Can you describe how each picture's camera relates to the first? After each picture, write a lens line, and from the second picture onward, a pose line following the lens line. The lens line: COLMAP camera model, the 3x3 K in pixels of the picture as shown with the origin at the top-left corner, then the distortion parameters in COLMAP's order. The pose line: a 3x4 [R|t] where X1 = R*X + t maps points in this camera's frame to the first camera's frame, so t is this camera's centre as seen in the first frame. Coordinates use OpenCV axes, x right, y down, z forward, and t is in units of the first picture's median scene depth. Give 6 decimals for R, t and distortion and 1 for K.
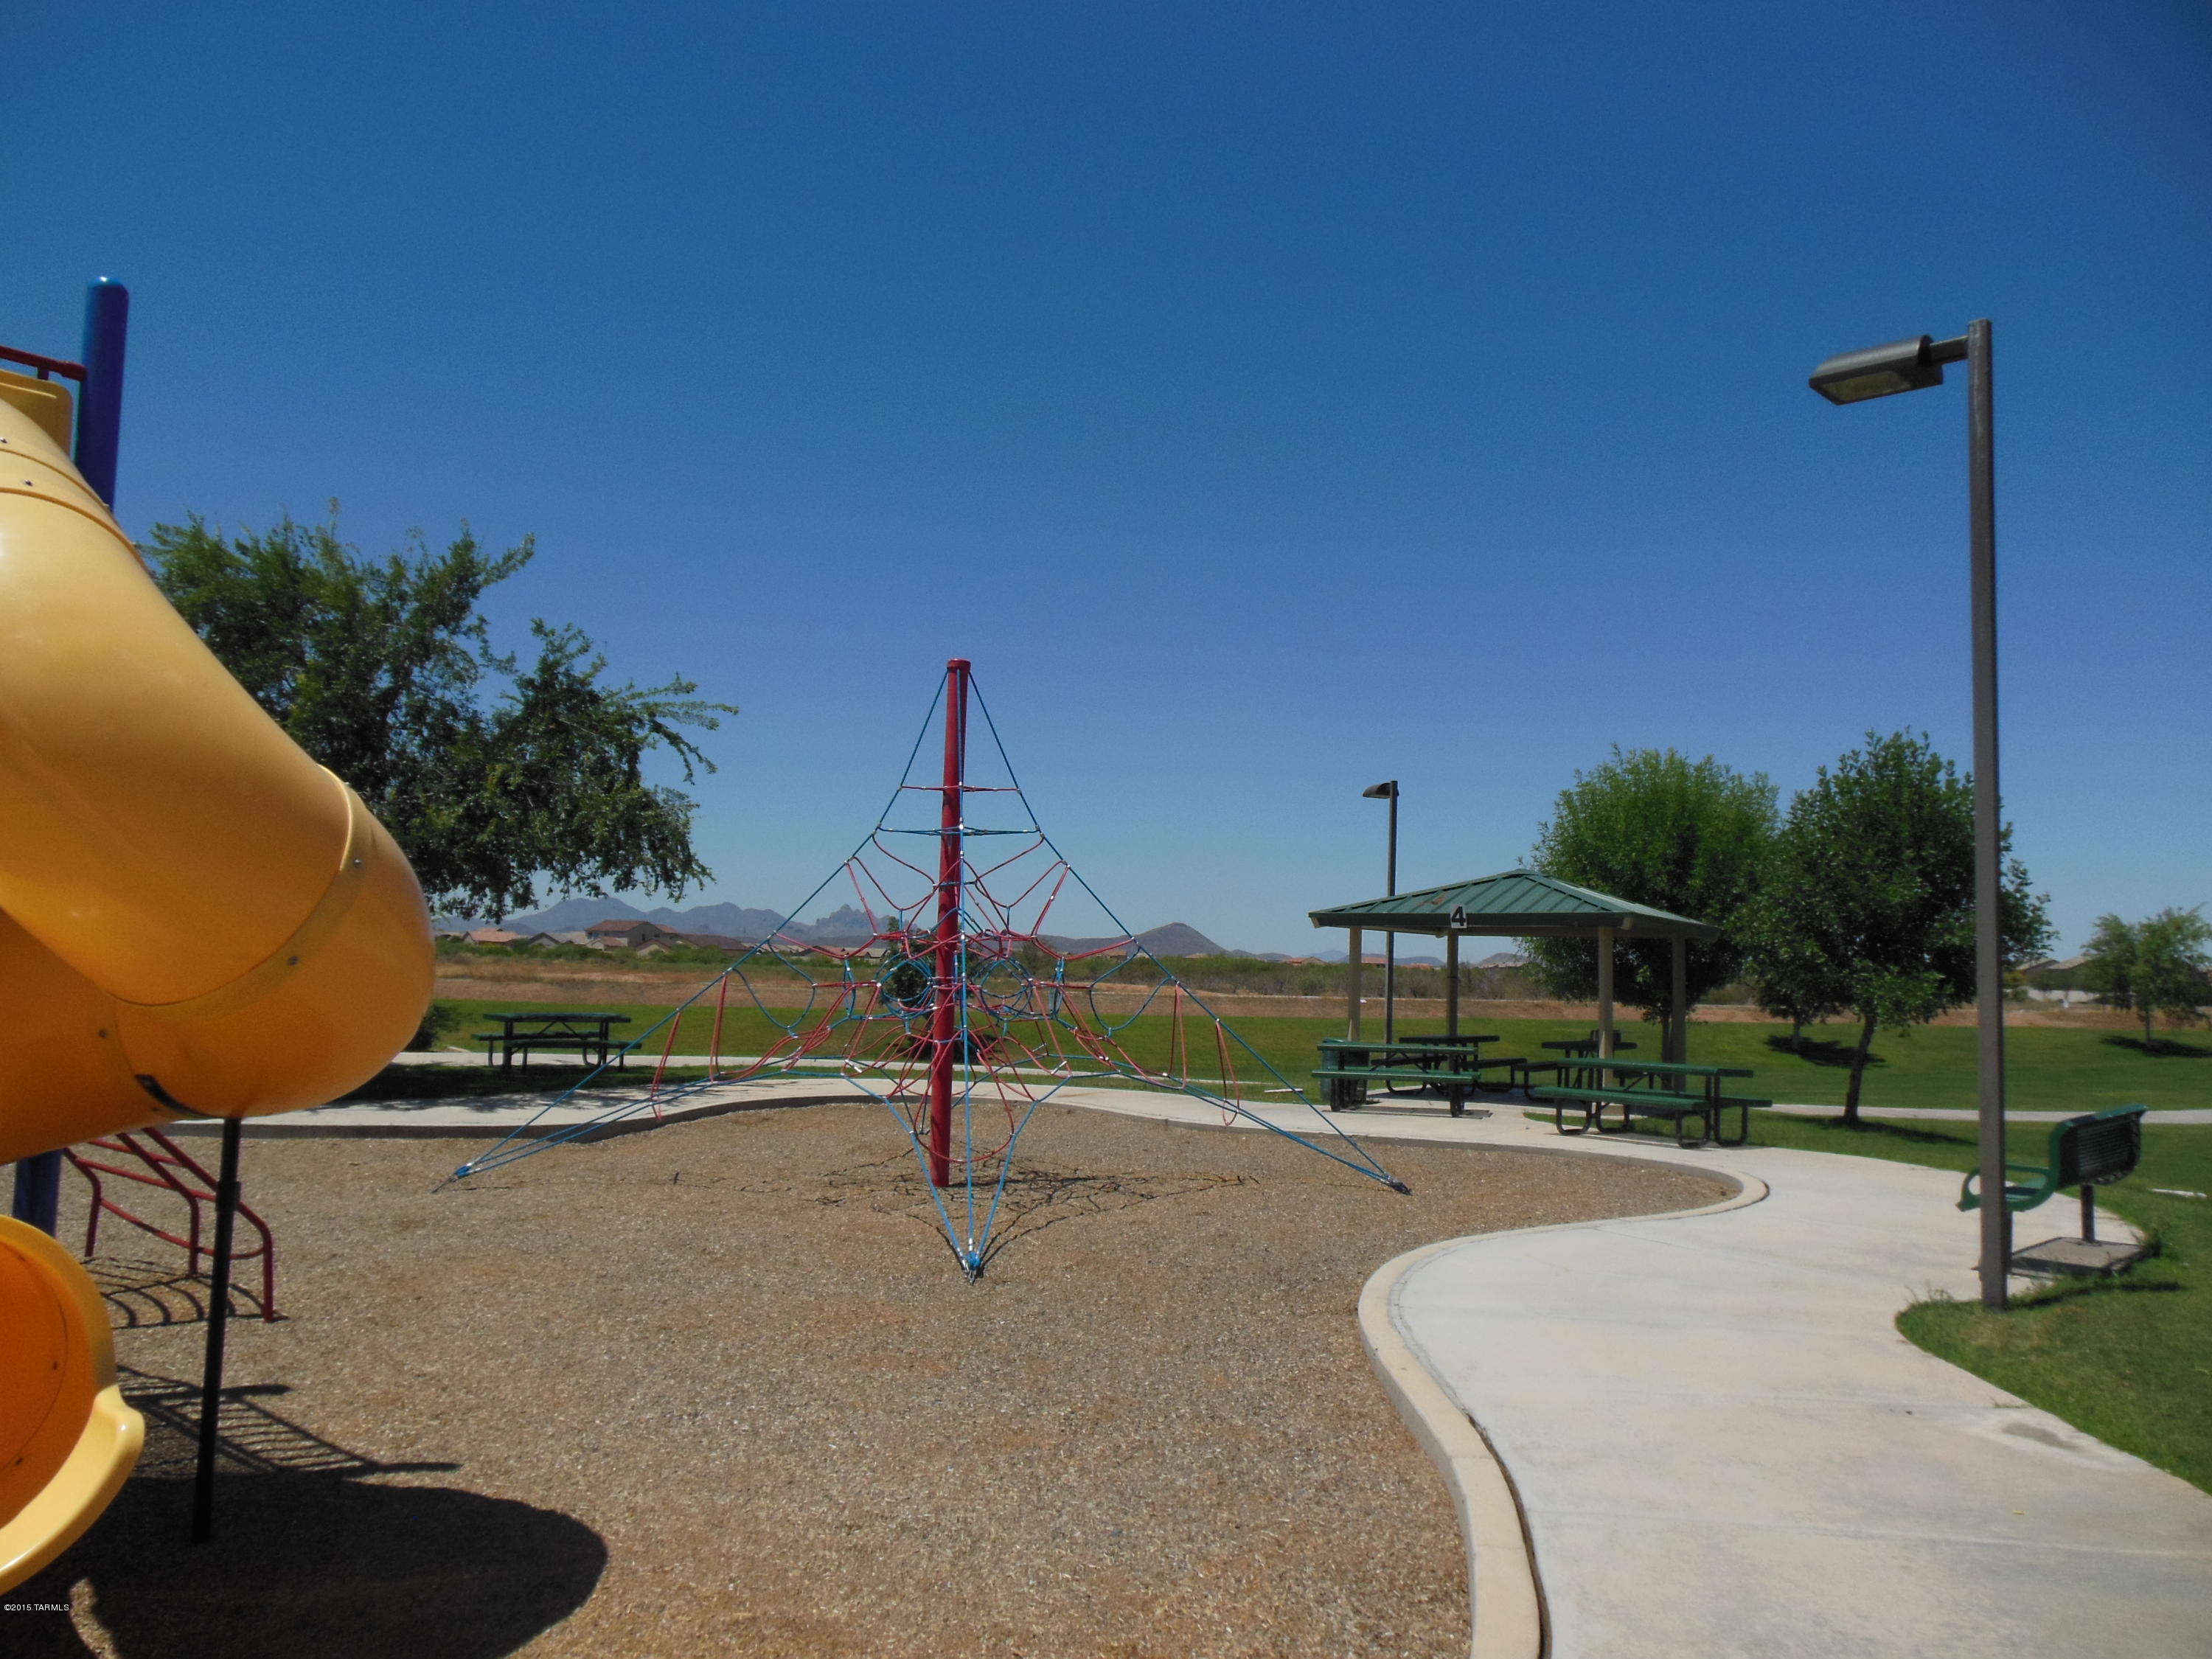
lens RADIAL K [[1604.6, 0, 1104.9], [0, 1604.6, 816.9], [0, 0, 1]] dist [0.004881, 0.008351]
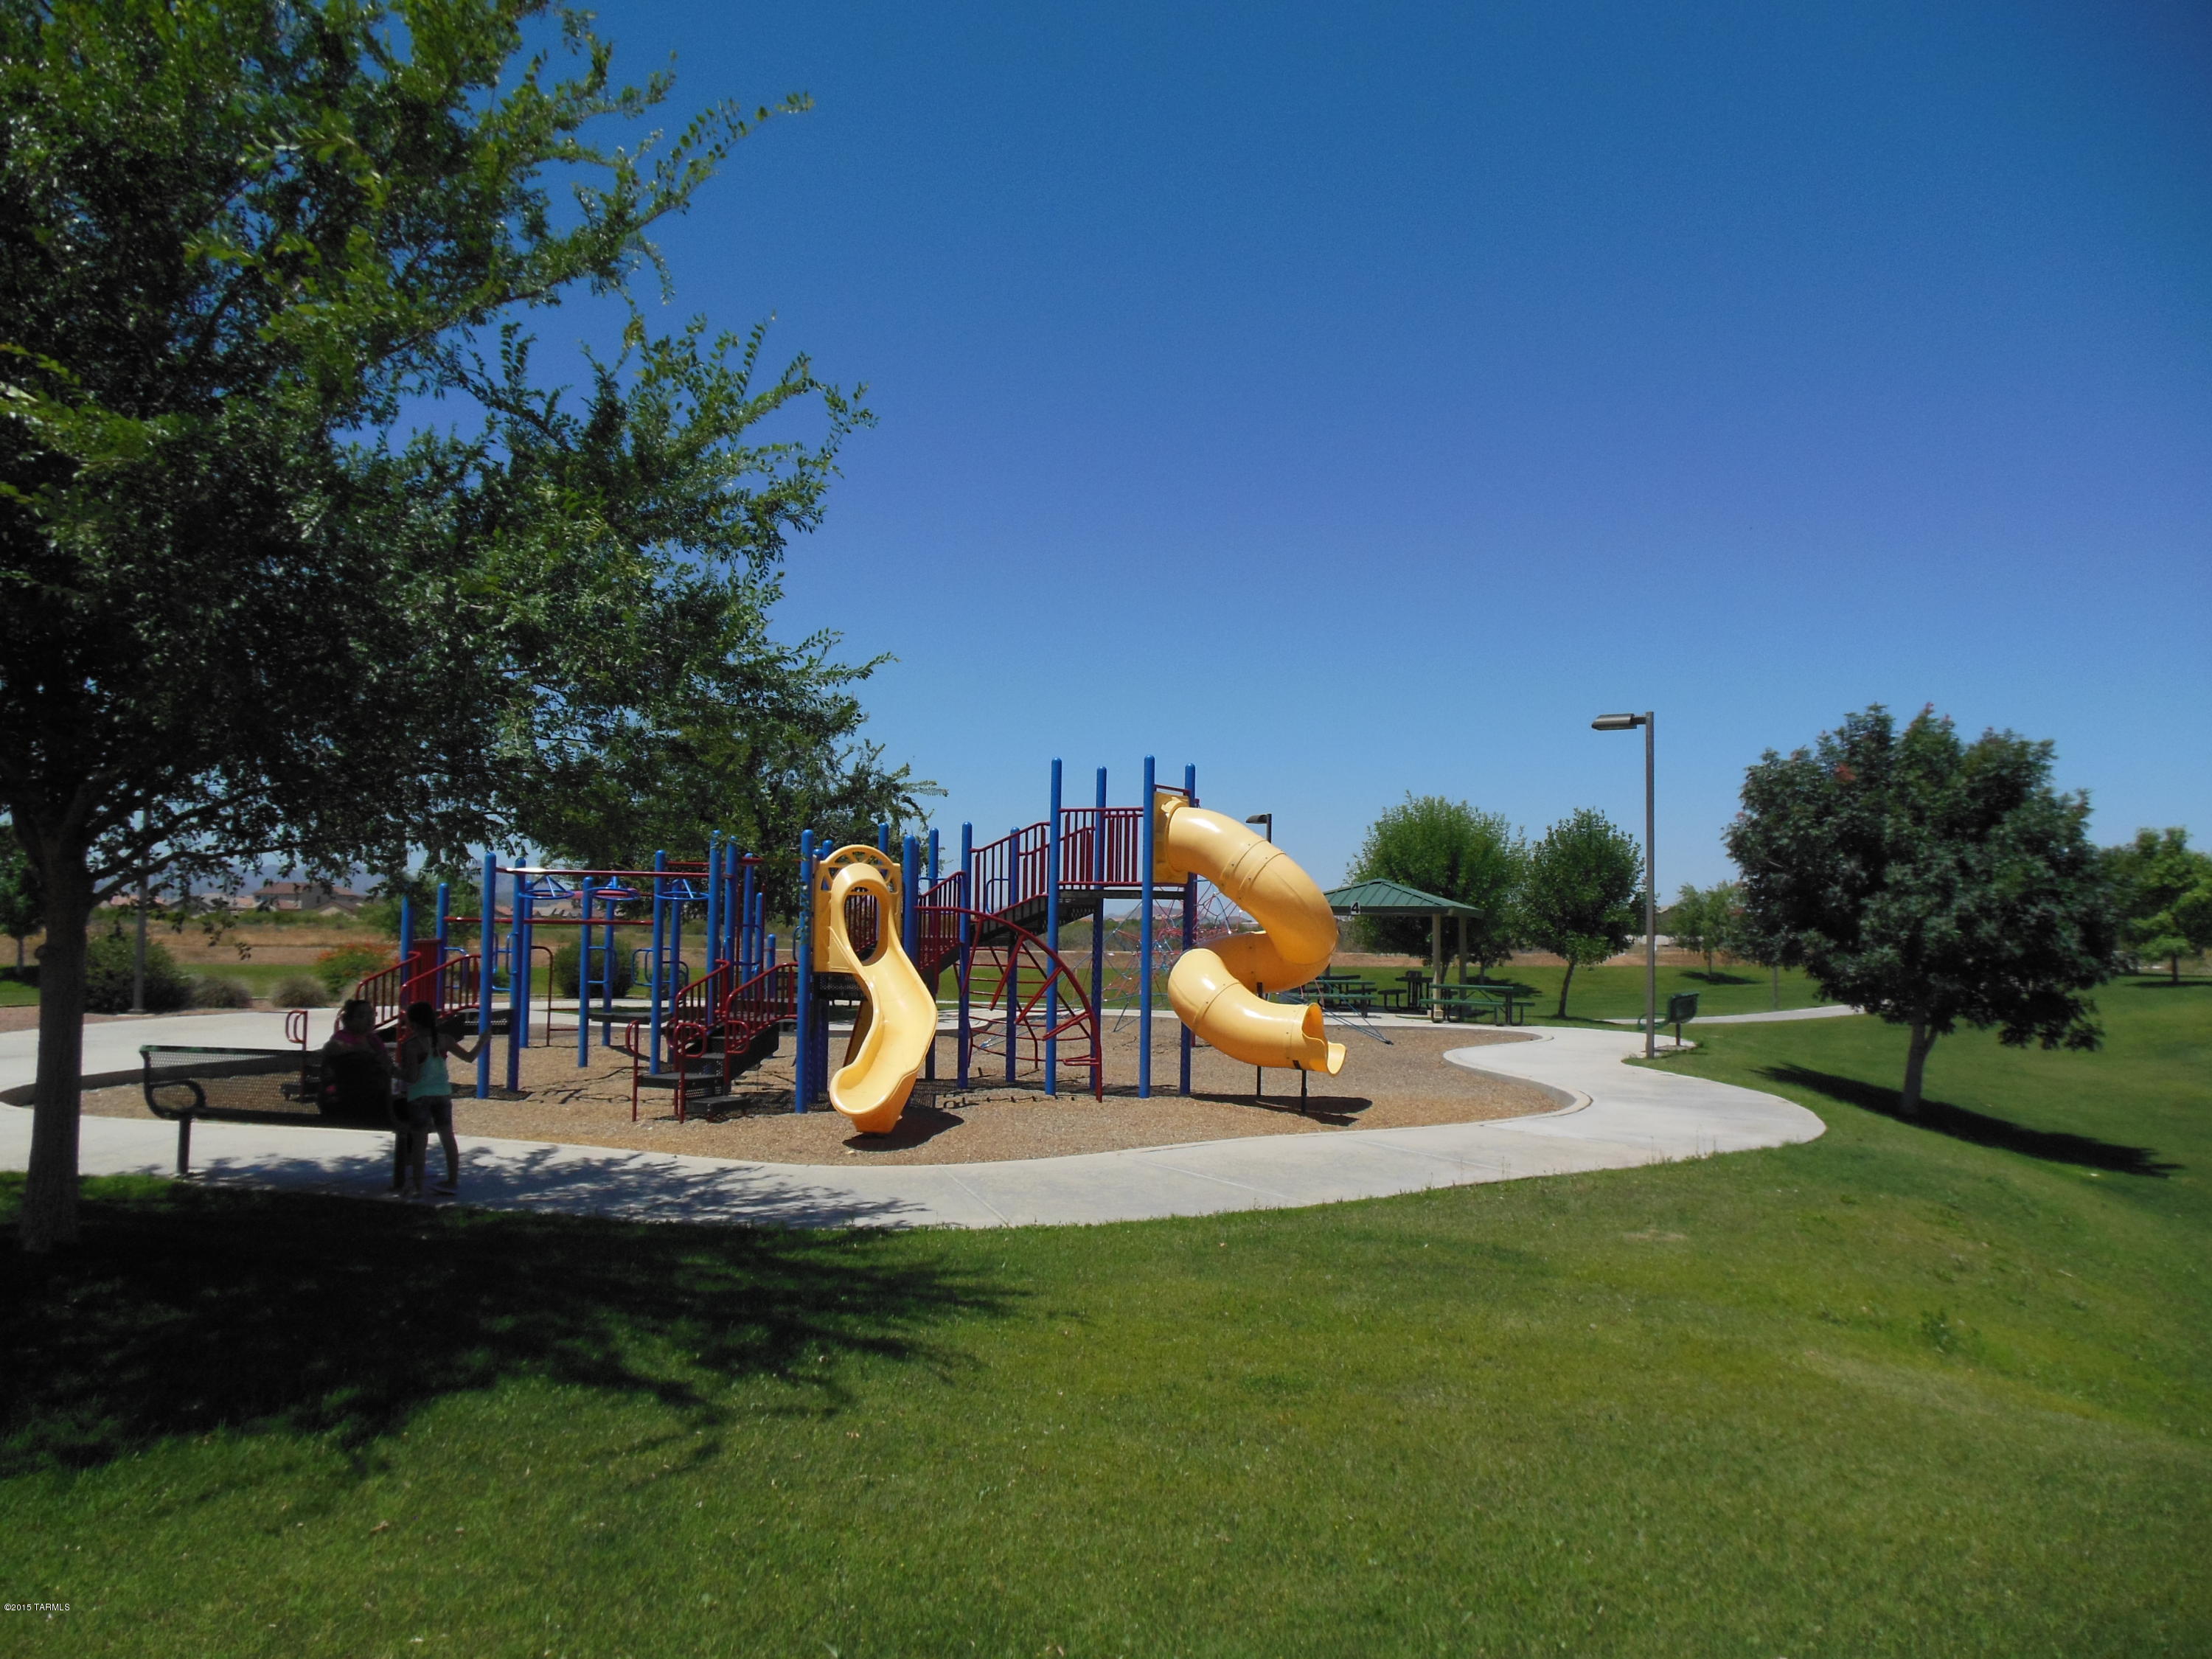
lens RADIAL K [[1604.6, 0, 1106.9], [0, 1604.6, 834.6], [0, 0, 1]] dist [0.004881, 0.008351]
pose [[0.977769, -0.005569, 0.209612, -0.432753], [-0.002164, 0.999326, 0.036647, -0.086702], [-0.209675, -0.036286, 0.977098, -0.688233]]
